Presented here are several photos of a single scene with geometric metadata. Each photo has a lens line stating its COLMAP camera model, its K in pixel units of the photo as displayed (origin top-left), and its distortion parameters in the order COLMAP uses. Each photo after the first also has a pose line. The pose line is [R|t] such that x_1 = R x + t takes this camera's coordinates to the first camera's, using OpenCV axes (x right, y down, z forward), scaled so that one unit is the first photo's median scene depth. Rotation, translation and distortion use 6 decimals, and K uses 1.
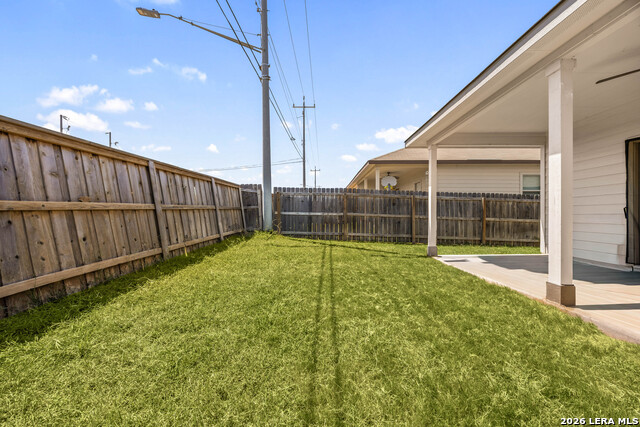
lens RADIAL K [[246.4, 0, 319.4], [0, 246.4, 212.7], [0, 0, 1]] dist [-0.001680, -0.000318]
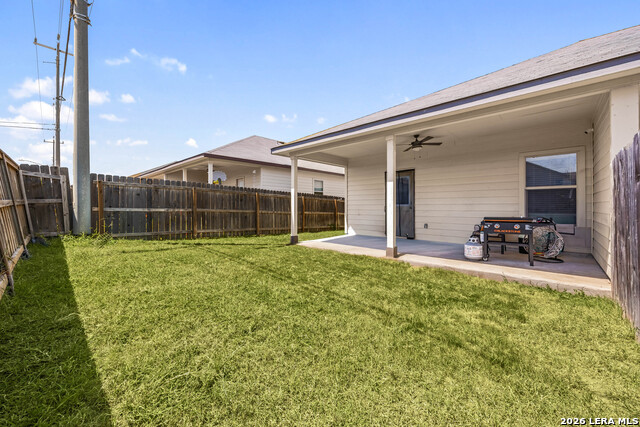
lens RADIAL K [[246.4, 0, 319.4], [0, 246.4, 212.7], [0, 0, 1]] dist [-0.001680, -0.000318]
pose [[0.698039, -0.017398, 0.715849, -0.233151], [-0.002279, 0.999646, 0.026517, -0.009918], [-0.716057, -0.020141, 0.697752, 0.013626]]
